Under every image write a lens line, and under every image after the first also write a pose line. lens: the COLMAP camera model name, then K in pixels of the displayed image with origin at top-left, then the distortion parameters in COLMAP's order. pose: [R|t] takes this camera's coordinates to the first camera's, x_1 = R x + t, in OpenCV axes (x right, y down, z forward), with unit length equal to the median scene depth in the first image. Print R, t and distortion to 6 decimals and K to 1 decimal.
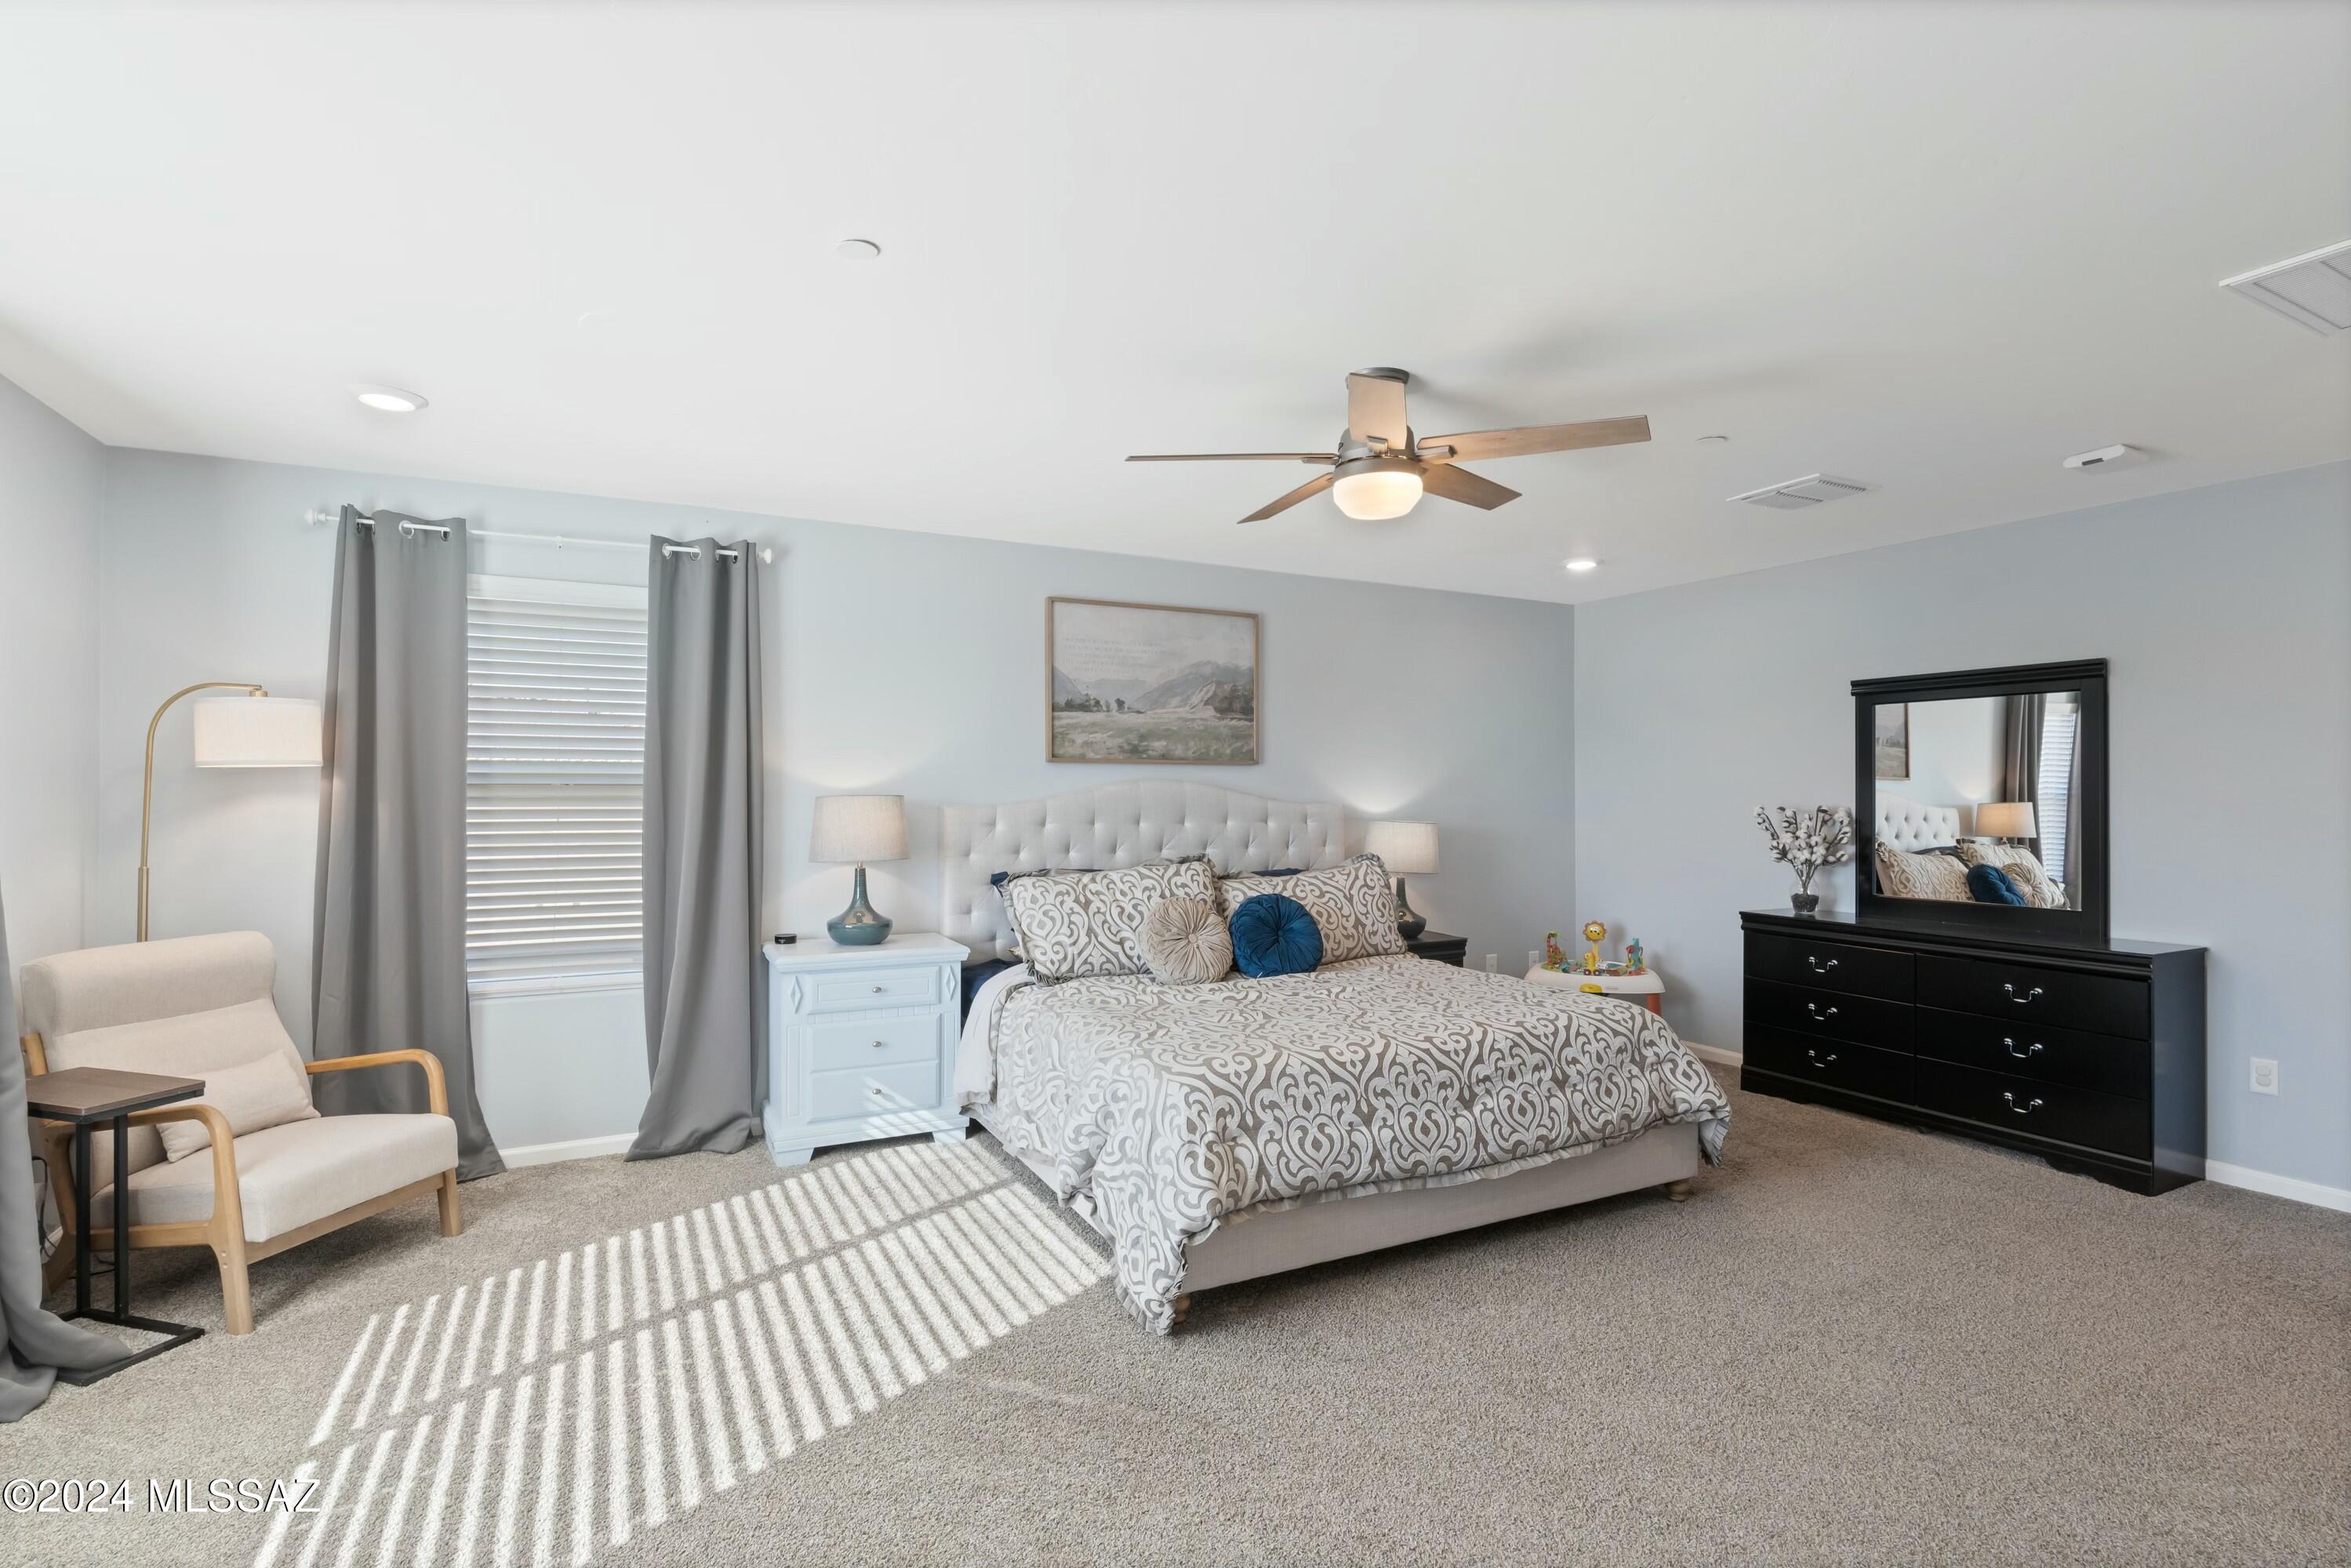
lens RADIAL K [[1105.4, 0, 1172.1], [0, 1105.4, 781.3], [0, 0, 1]] dist [-0.005153, 0.000587]
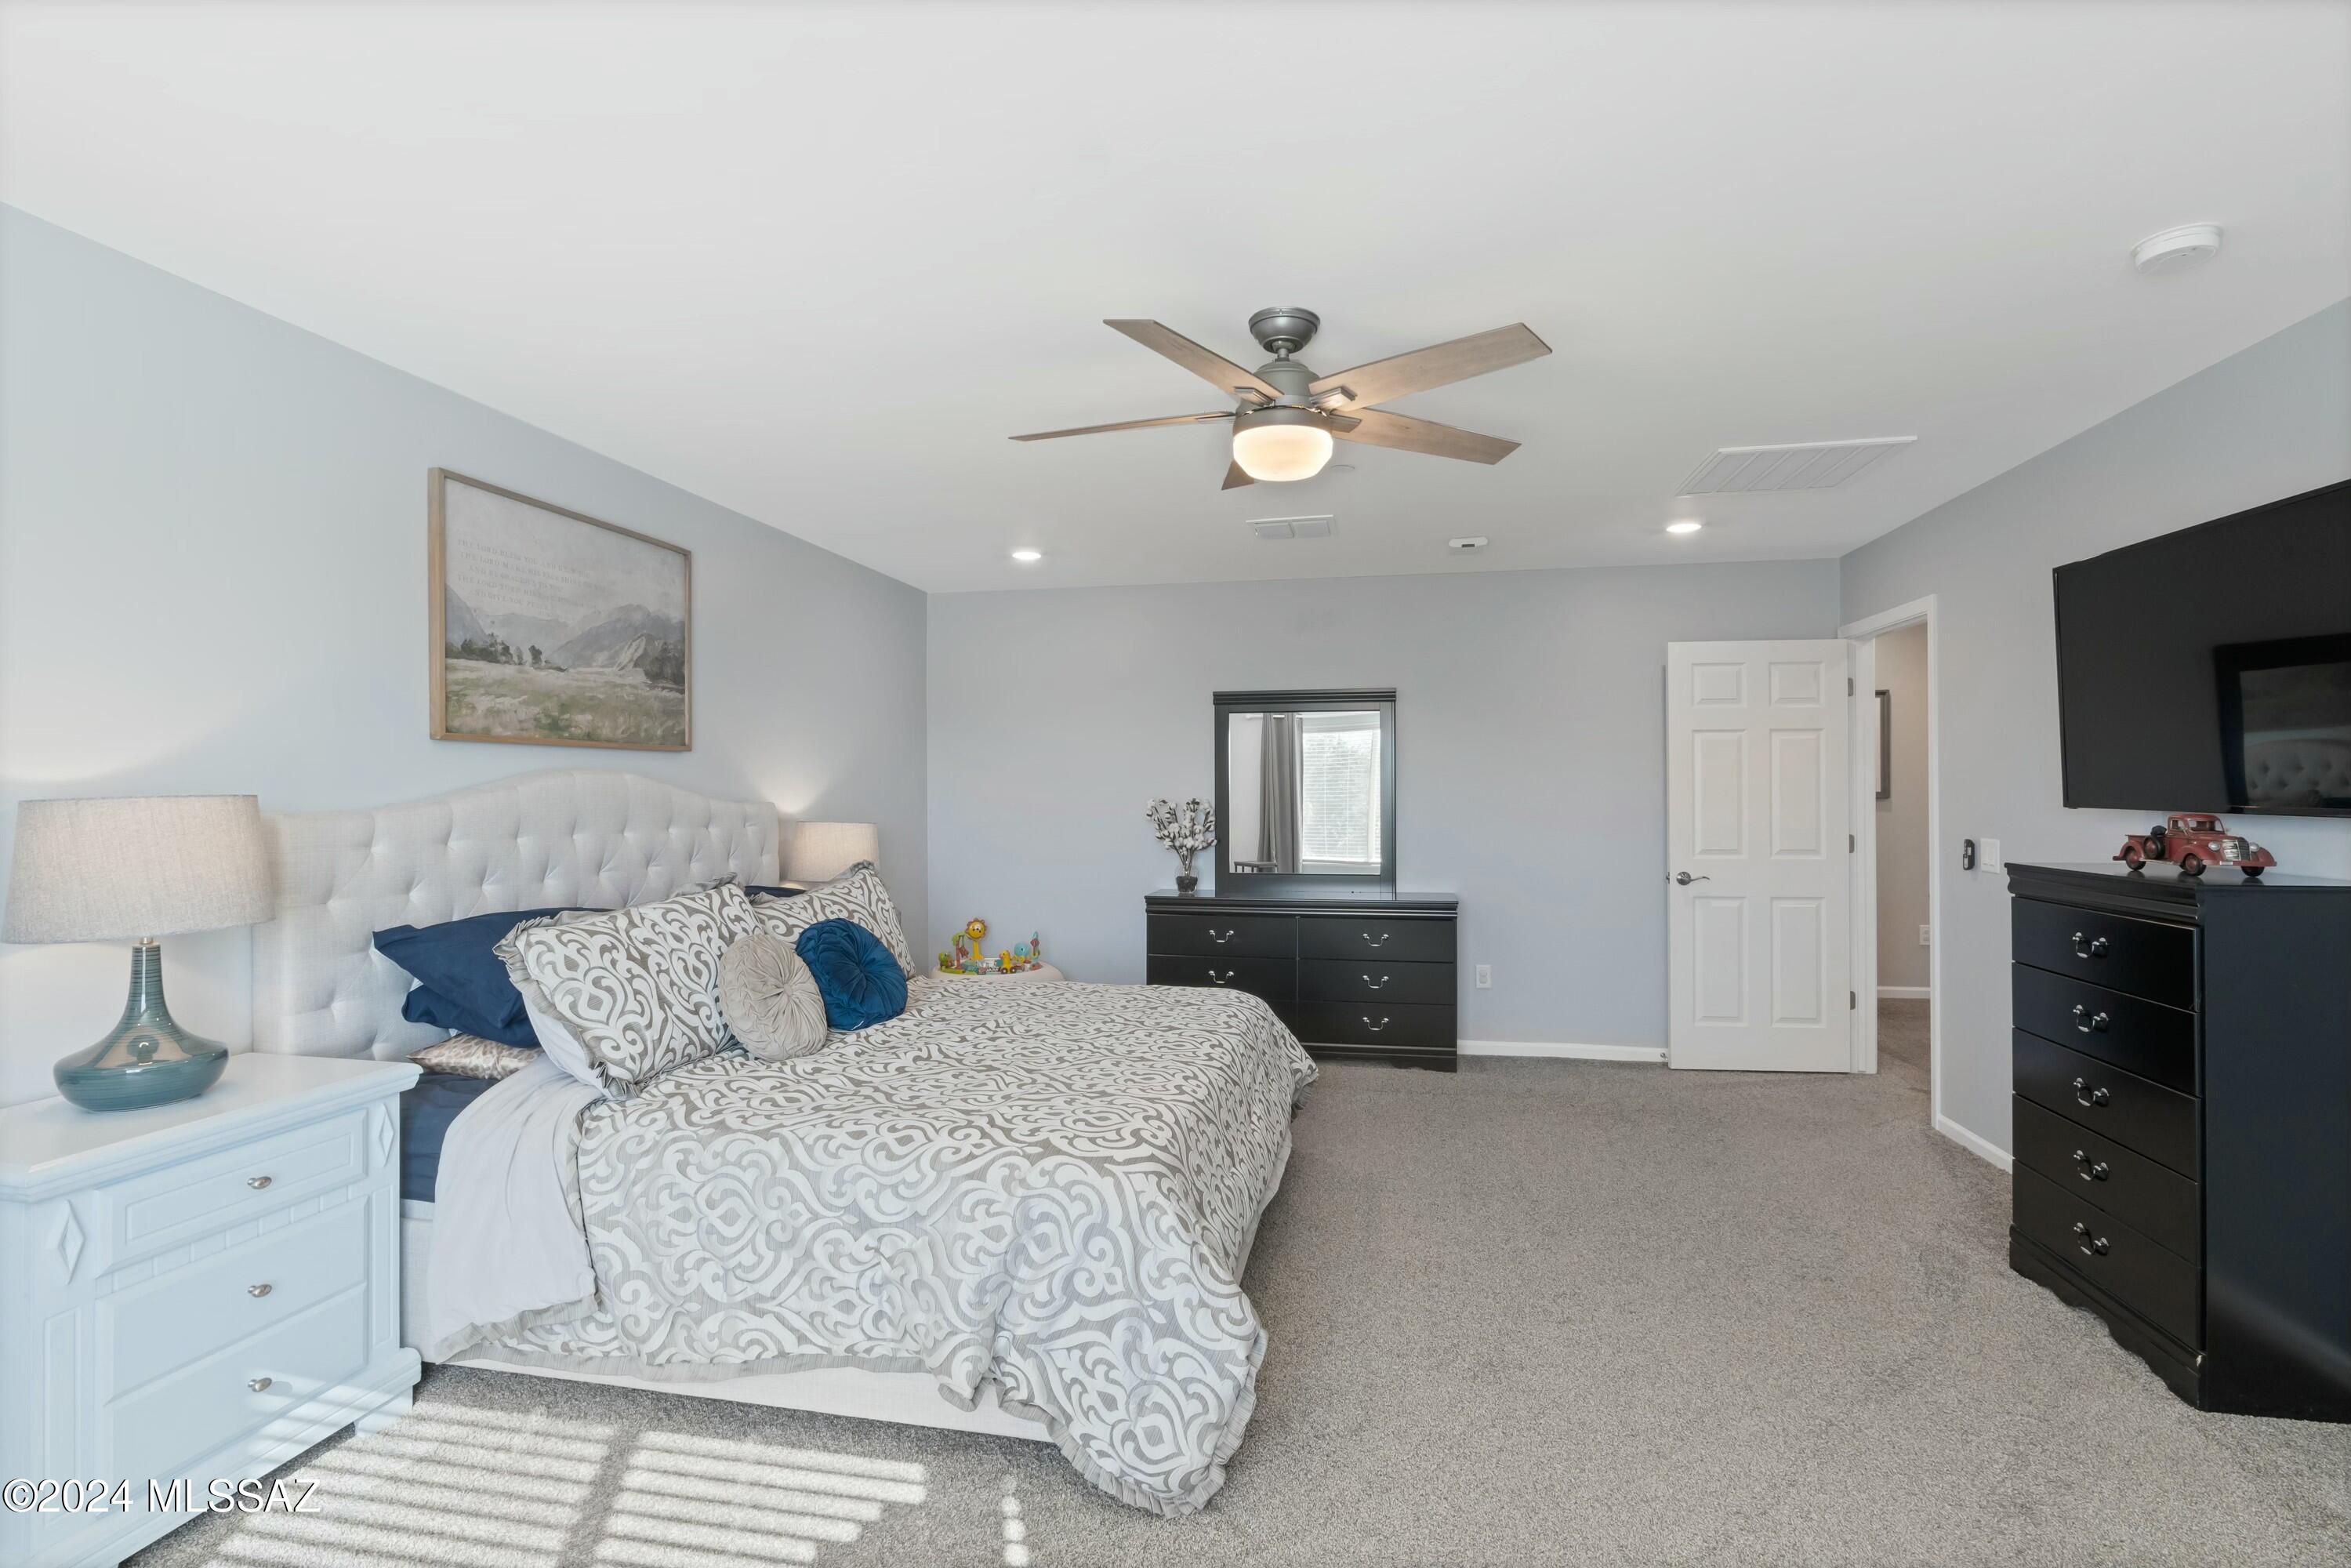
lens RADIAL K [[1105.6, 0, 1172.1], [0, 1105.6, 781.3], [0, 0, 1]] dist [-0.005153, 0.000587]
pose [[0.621451, 0.002412, 0.783449, -0.335108], [-0.004114, 0.999992, 0.000184, 0.003879], [-0.783442, -0.003338, 0.621456, 0.304432]]
